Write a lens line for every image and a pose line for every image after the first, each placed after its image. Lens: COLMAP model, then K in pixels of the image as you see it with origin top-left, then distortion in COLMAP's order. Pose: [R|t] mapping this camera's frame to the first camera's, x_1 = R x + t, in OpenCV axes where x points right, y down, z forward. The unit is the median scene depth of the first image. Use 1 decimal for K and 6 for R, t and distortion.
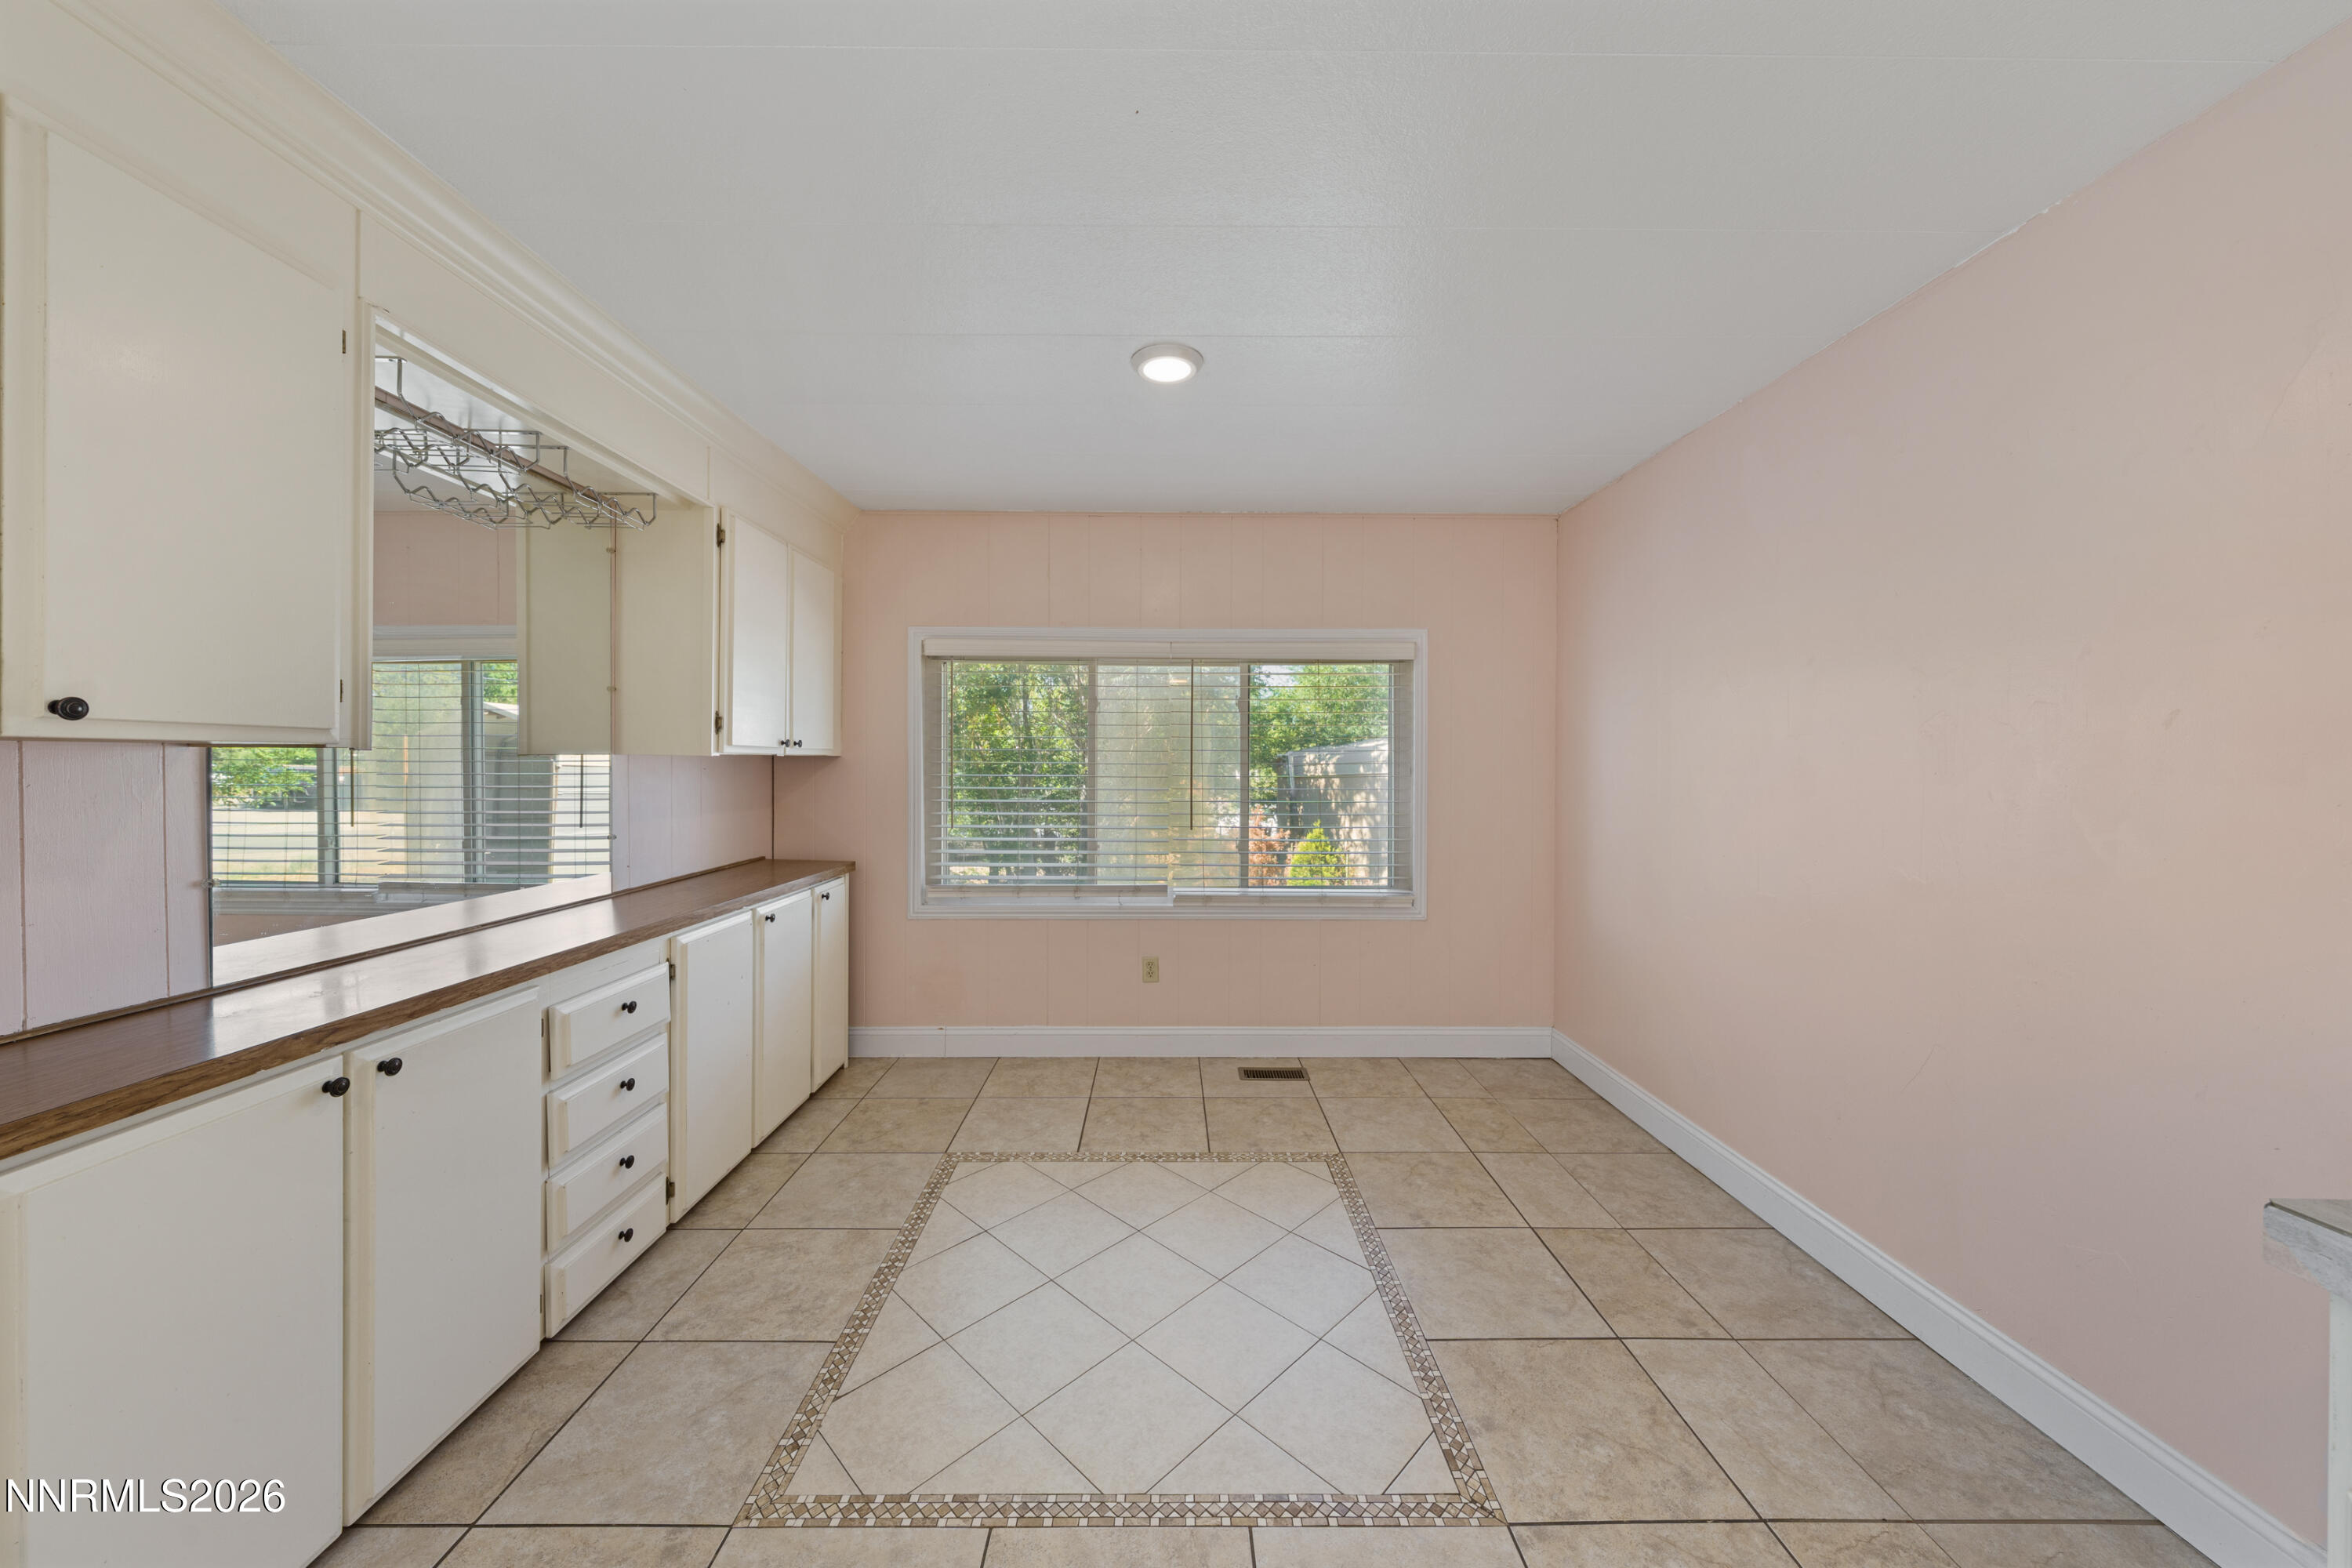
lens RADIAL K [[802.8, 0, 1170.9], [0, 802.8, 776.7], [0, 0, 1]] dist [-0.000037, 0.000293]
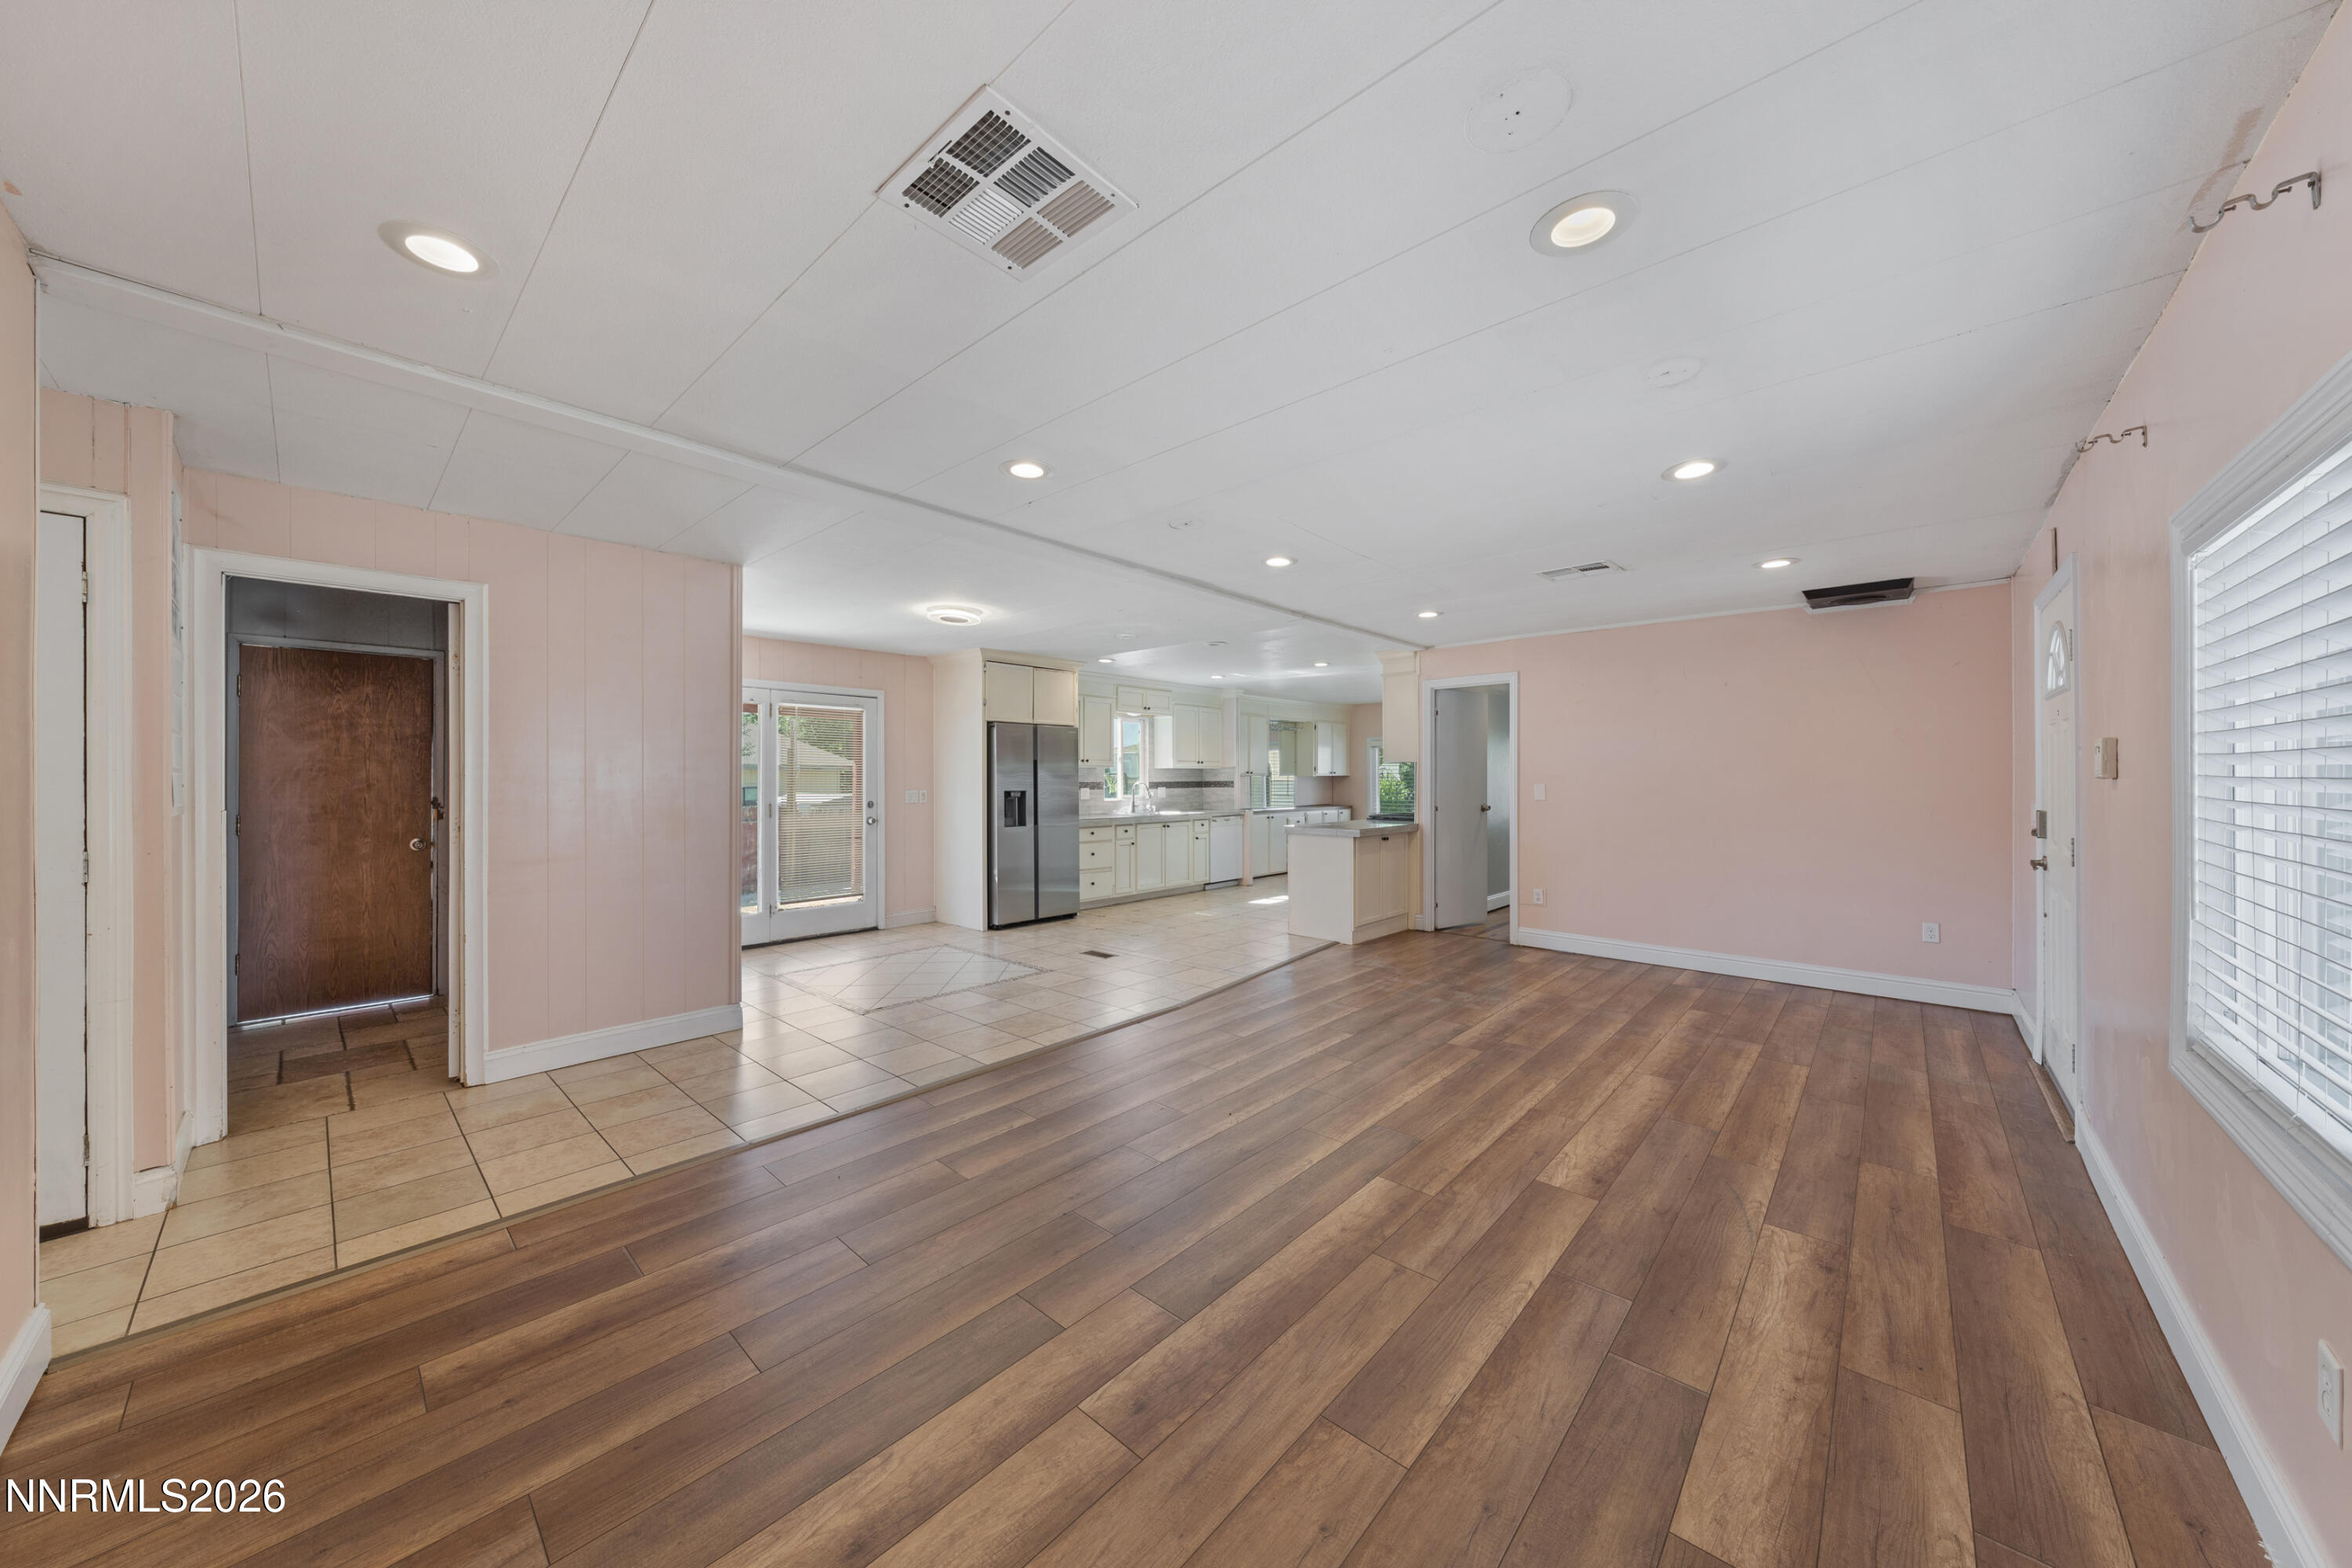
lens RADIAL K [[802.8, 0, 1170.9], [0, 802.8, 776.7], [0, 0, 1]] dist [-0.000037, 0.000293]
pose [[0.723673, -0.003887, -0.690132, 1.752801], [-0.003886, 0.999945, -0.009707, 0.020530], [0.690132, 0.009707, 0.723618, -2.515751]]
